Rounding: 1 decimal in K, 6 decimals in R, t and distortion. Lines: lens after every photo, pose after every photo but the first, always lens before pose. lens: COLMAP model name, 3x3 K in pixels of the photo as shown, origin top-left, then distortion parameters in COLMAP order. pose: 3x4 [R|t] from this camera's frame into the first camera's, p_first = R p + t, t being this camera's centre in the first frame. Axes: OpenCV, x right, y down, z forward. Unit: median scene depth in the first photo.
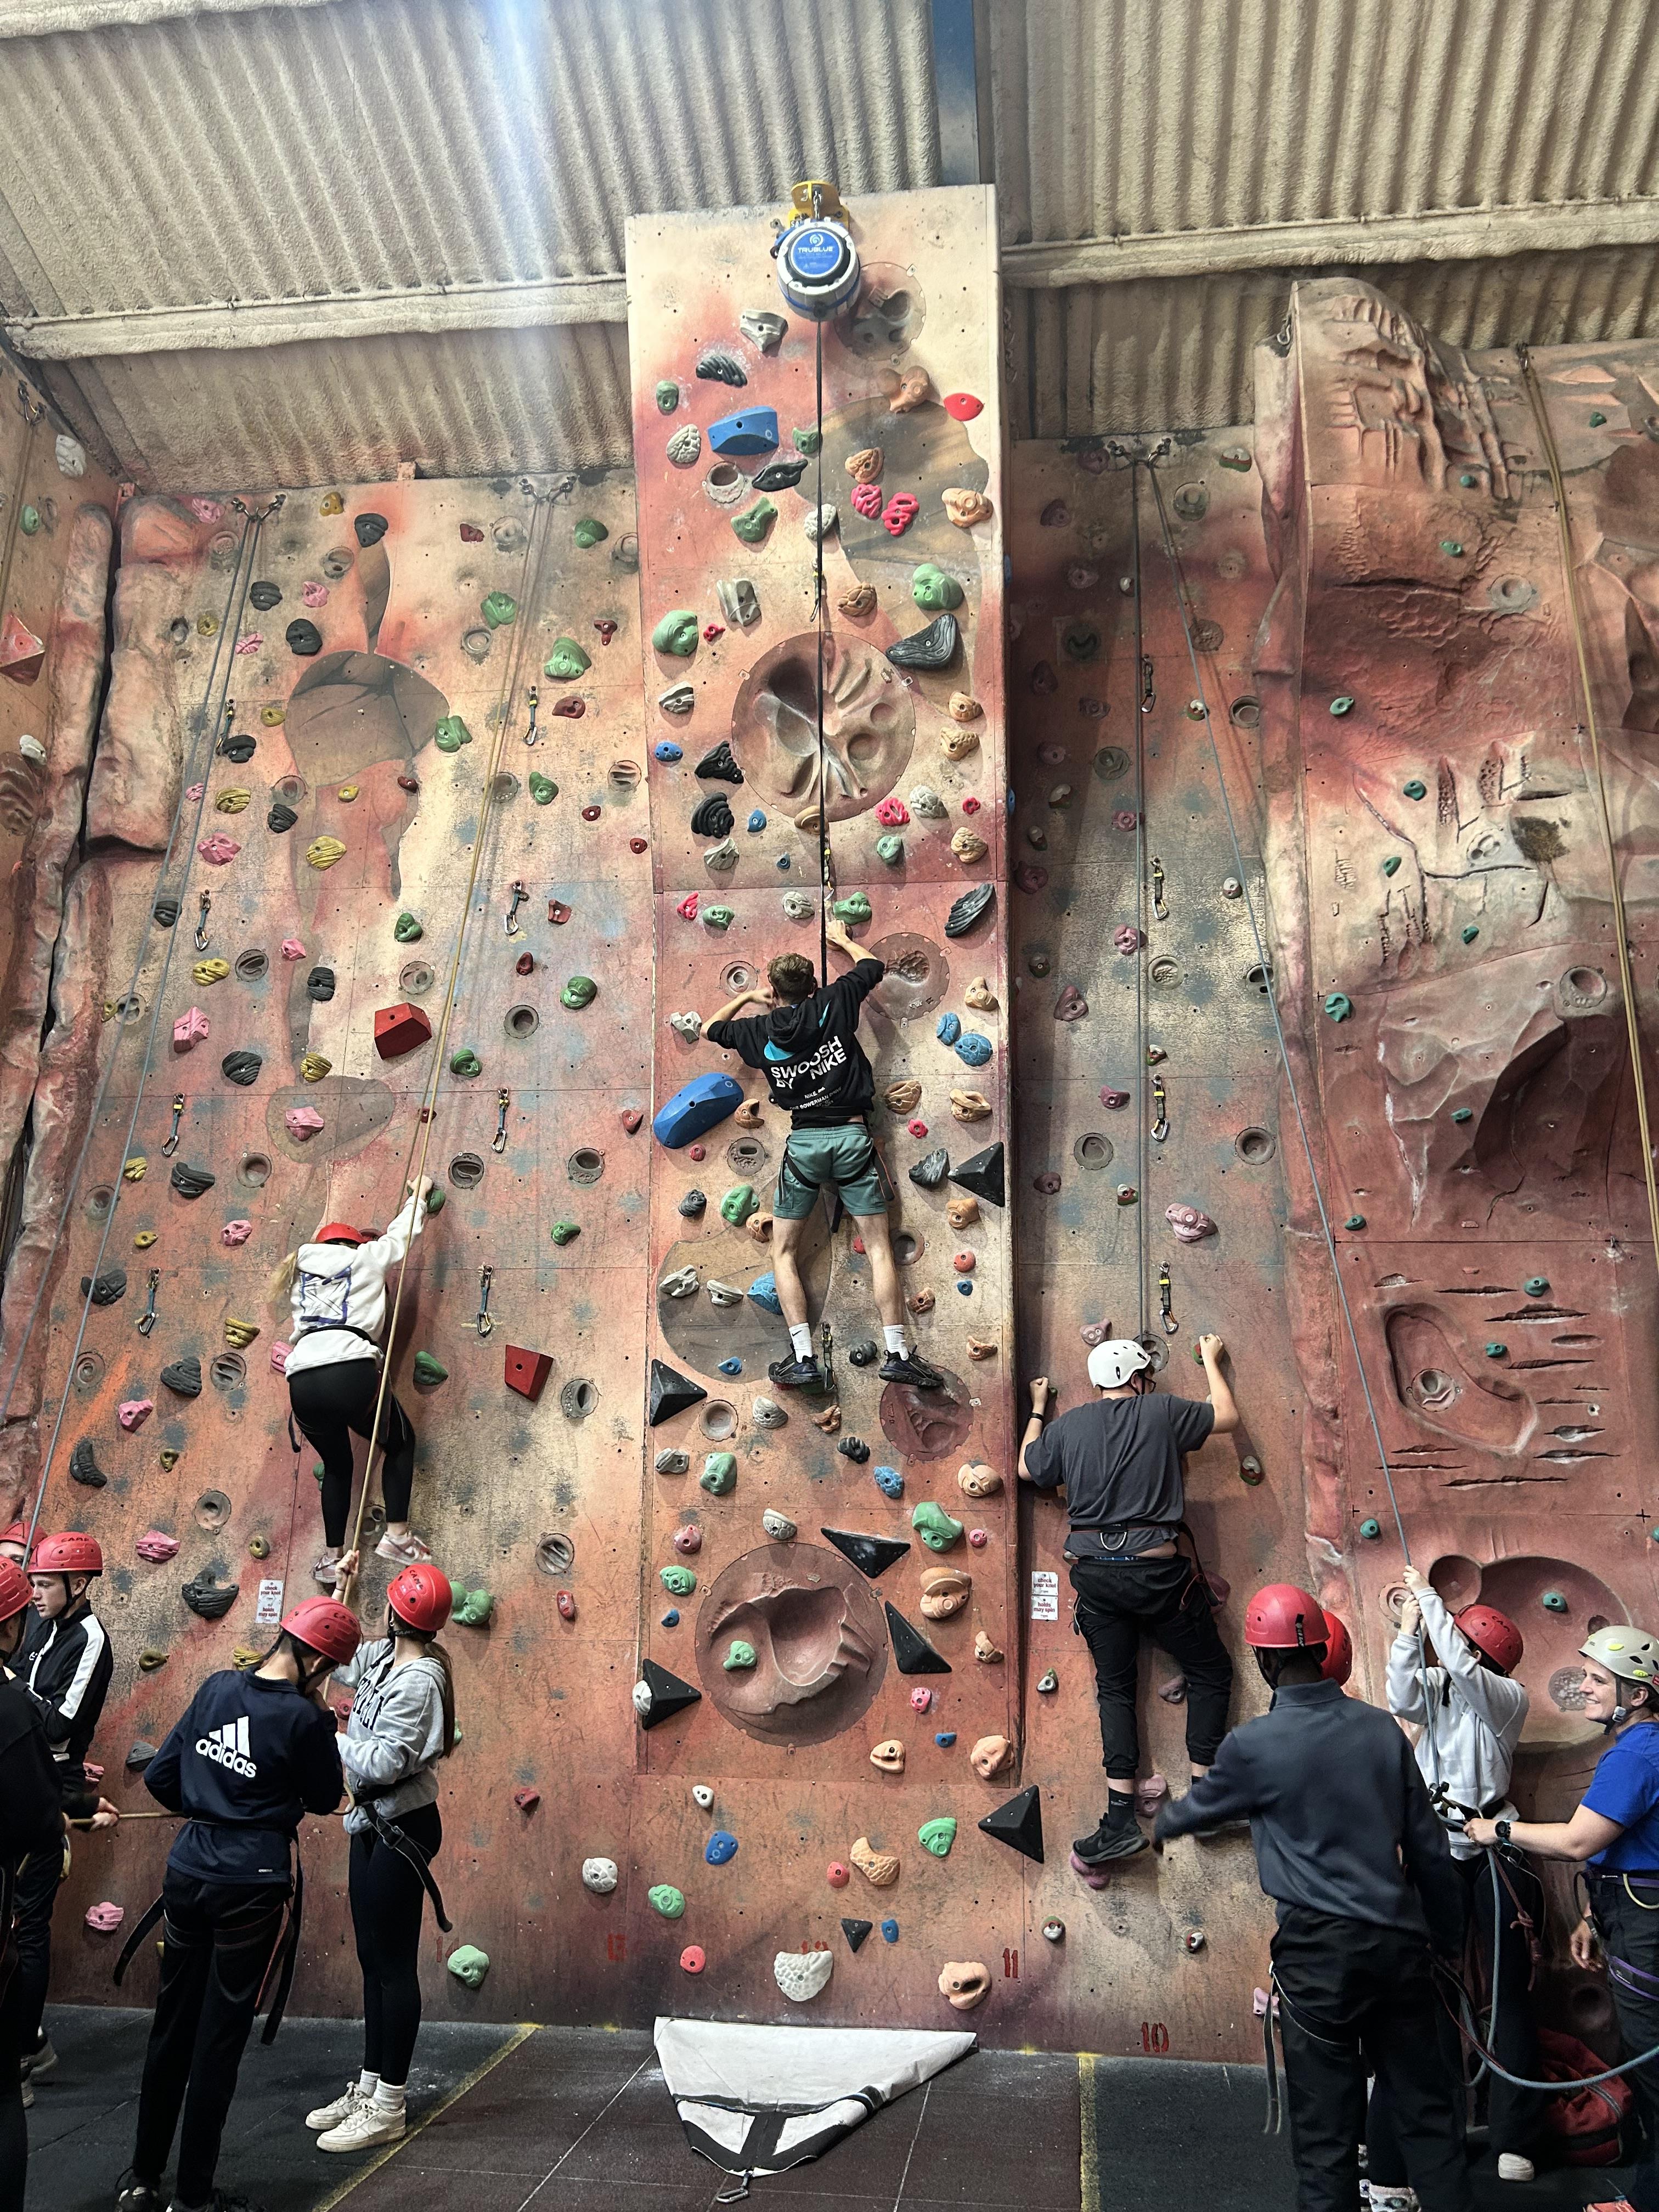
lens RADIAL K [[1663.8, 0, 834.5], [0, 1663.8, 1115.5], [0, 0, 1]] dist [0.056349, -0.061501]
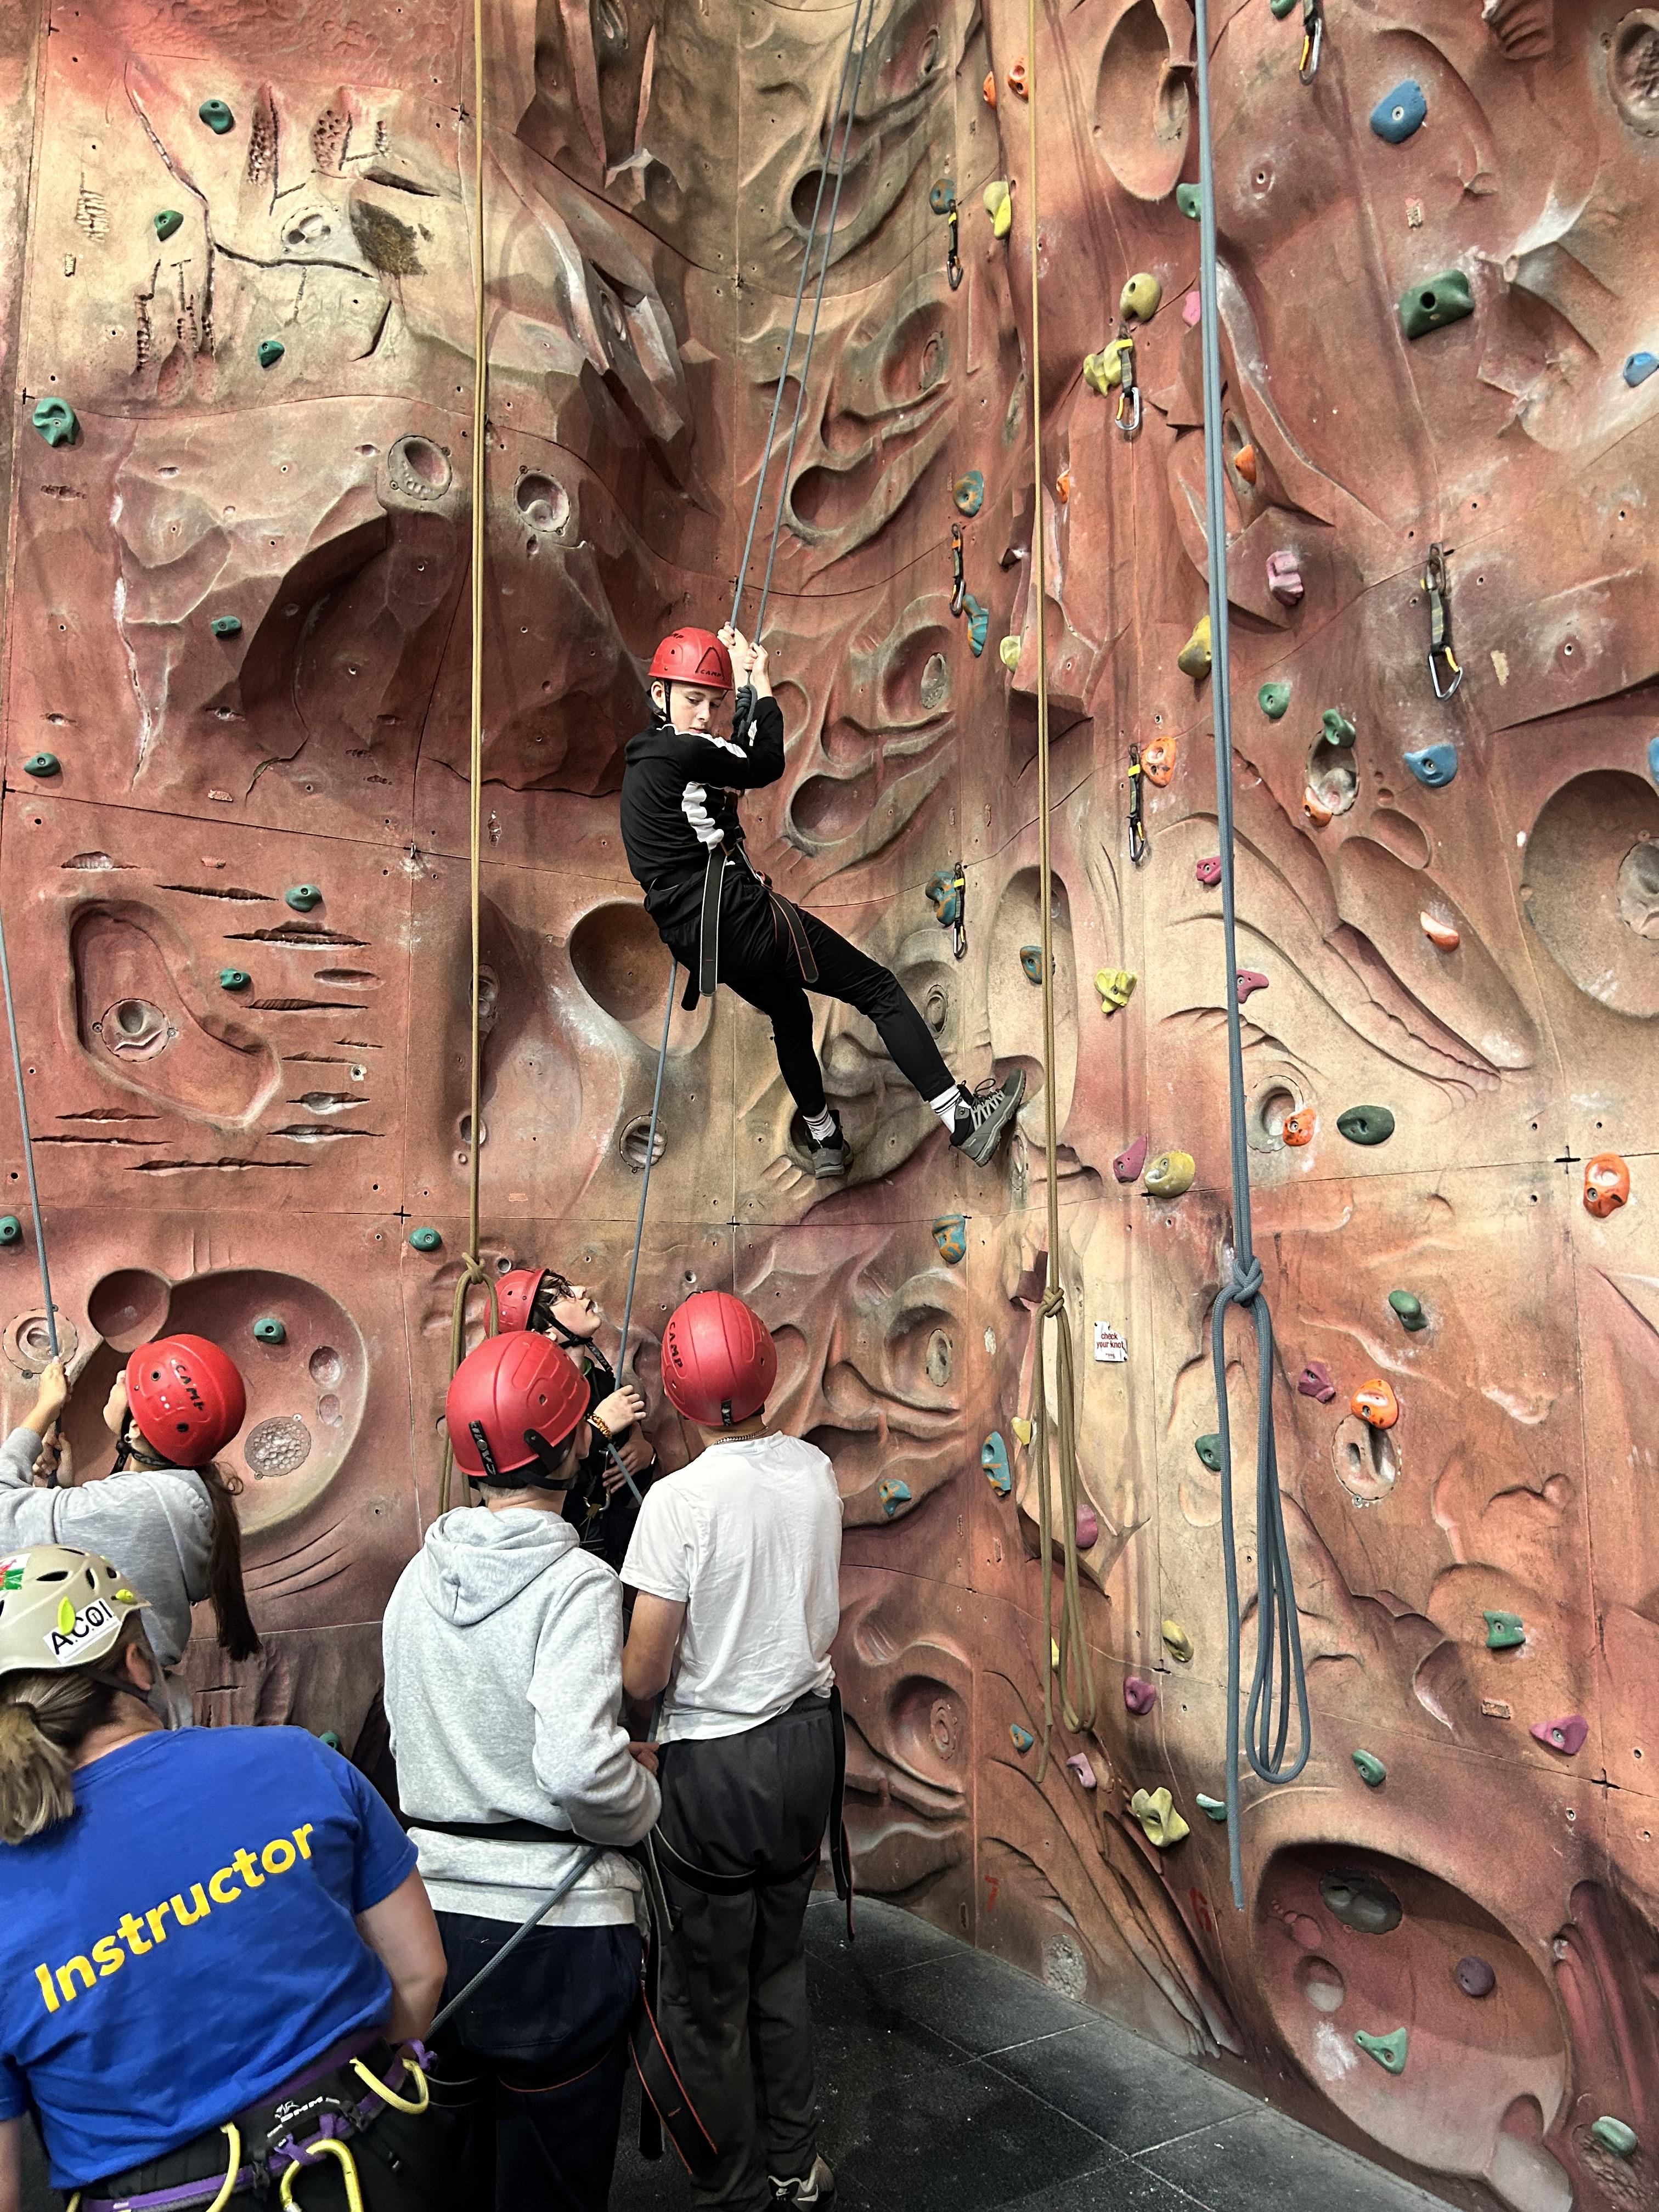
lens RADIAL K [[1663.8, 0, 818.4], [0, 1663.8, 1108.3], [0, 0, 1]] dist [0.056349, -0.061501]
pose [[0.779131, 0.053718, 0.624556, 0.142014], [-0.158629, 0.980789, 0.113531, 0.069475], [-0.606459, -0.187528, 0.772684, 0.287963]]
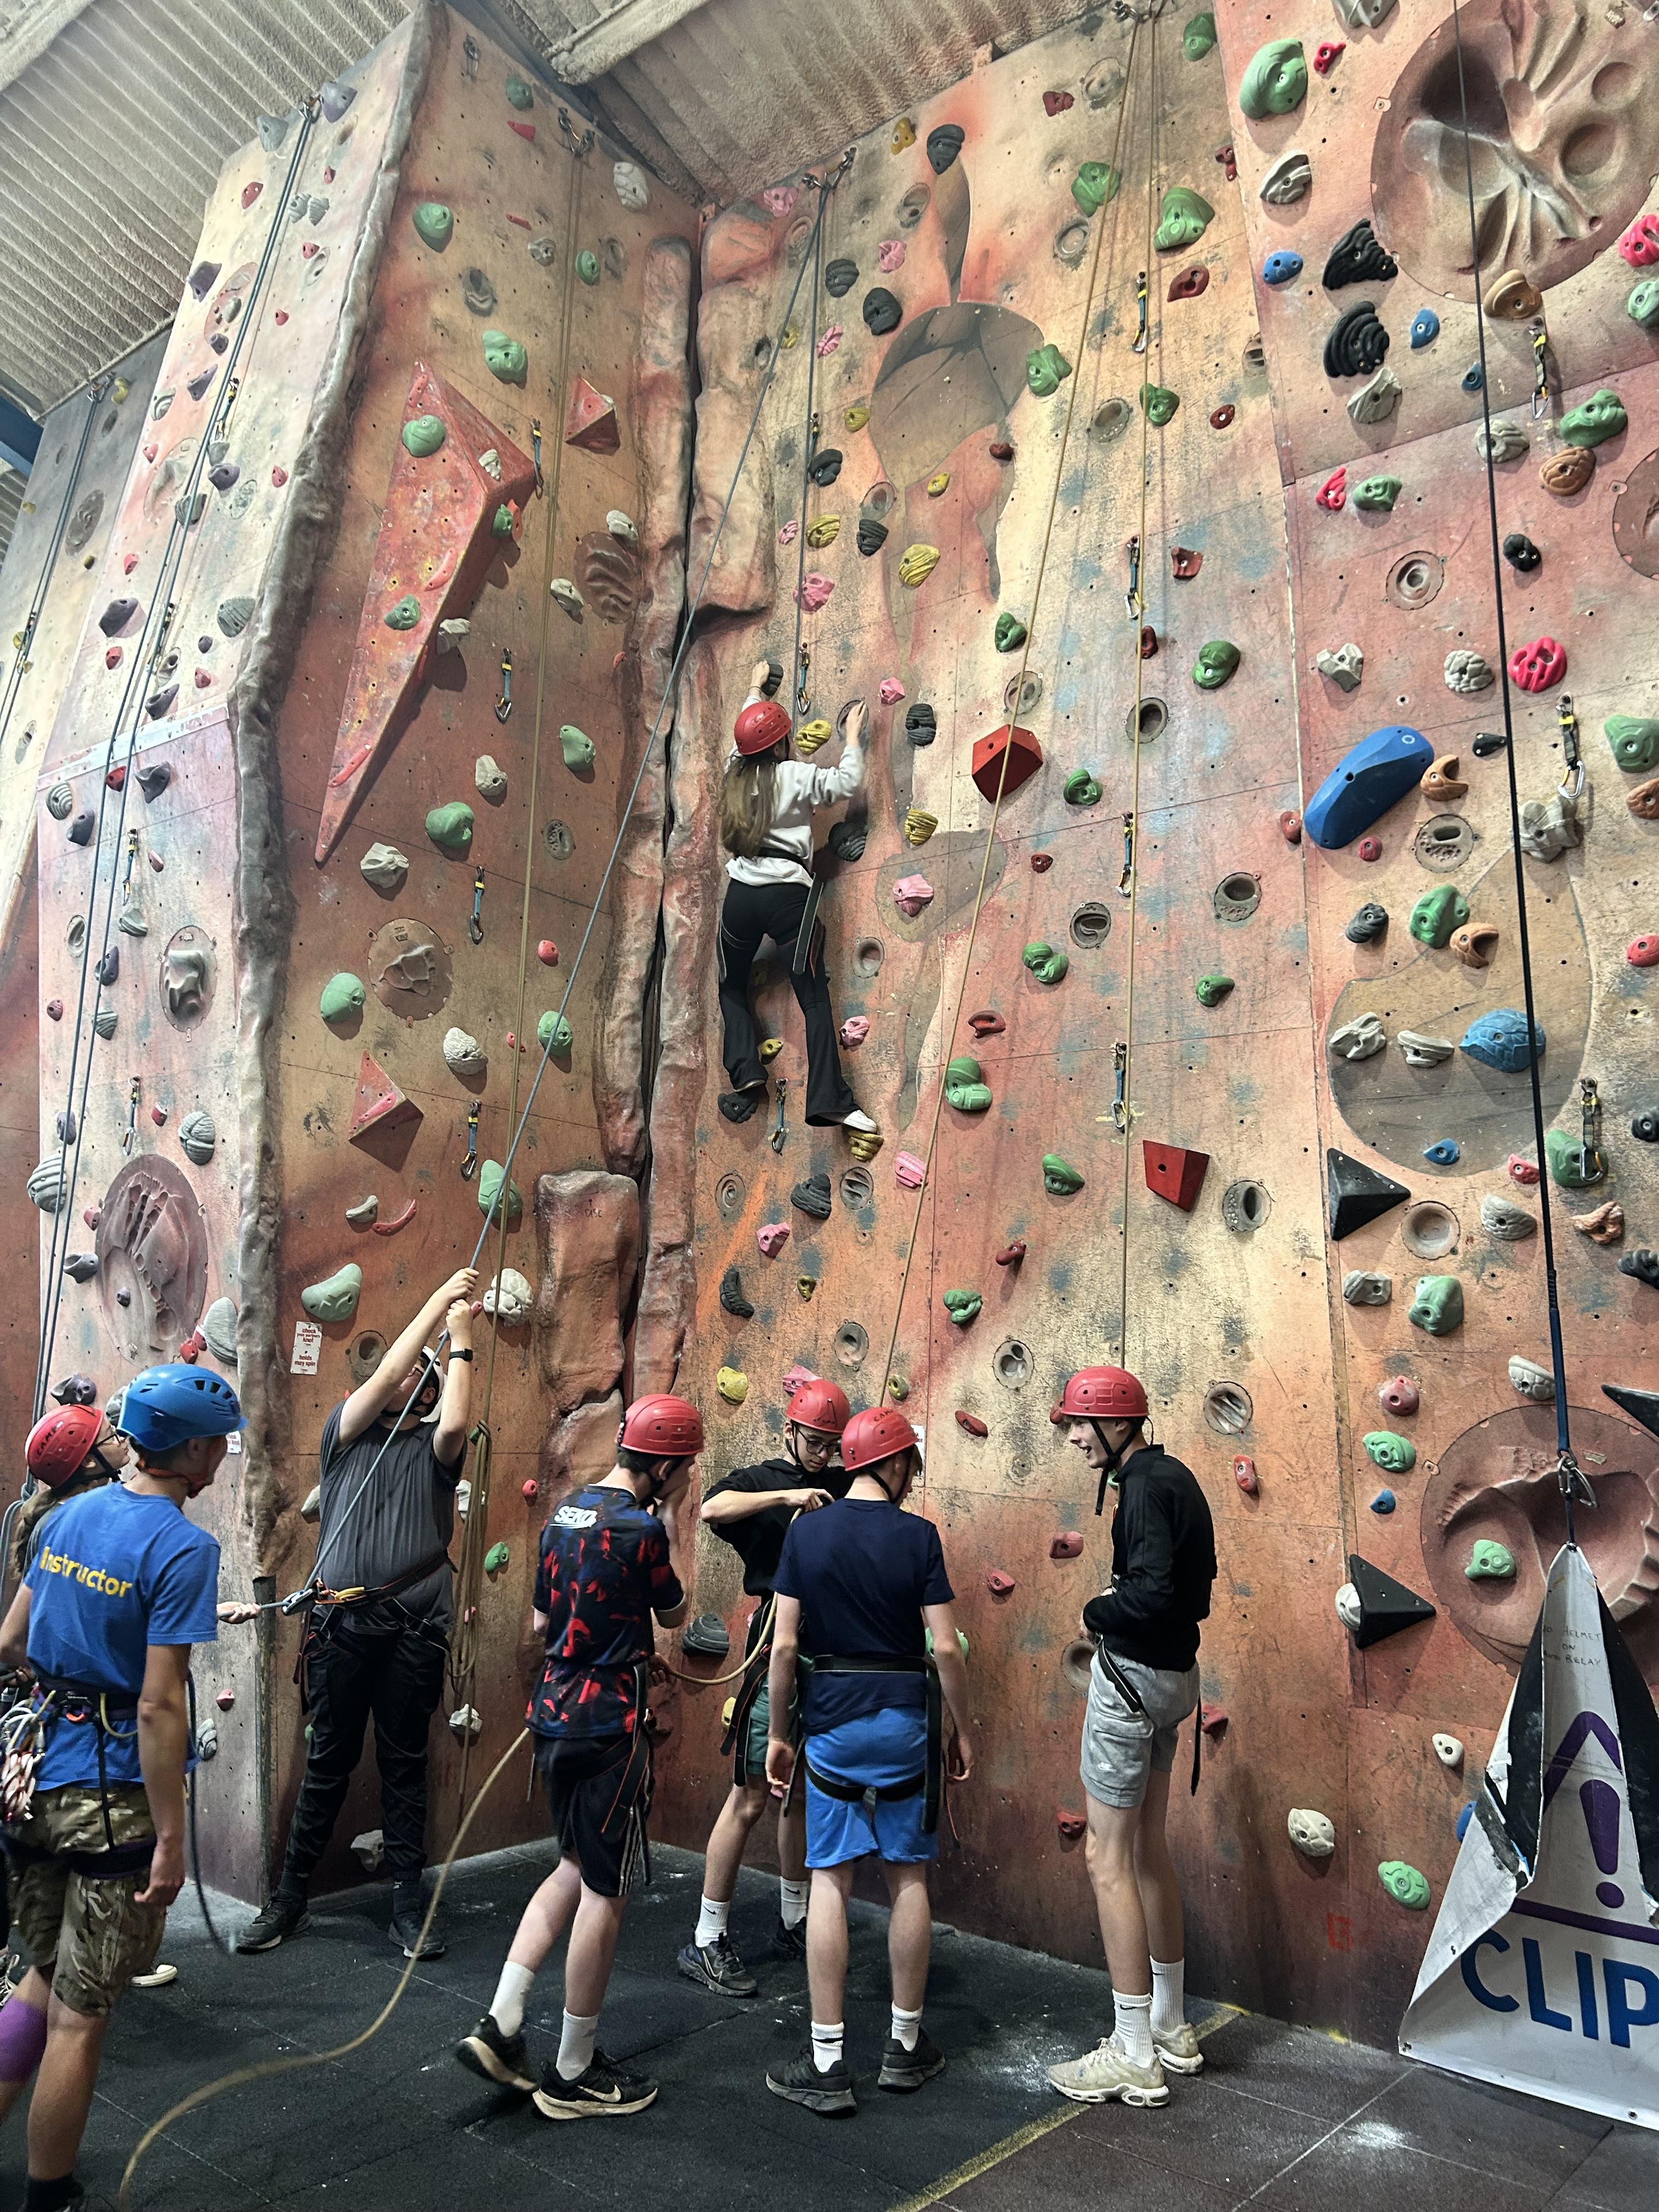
lens RADIAL K [[1663.8, 0, 820.7], [0, 1663.8, 1127.8], [0, 0, 1]] dist [0.056349, -0.061501]
pose [[0.847406, -0.061928, -0.527322, 0.084774], [0.117282, 0.990474, 0.072154, 0.061107], [0.517830, -0.122989, 0.846597, 0.283548]]
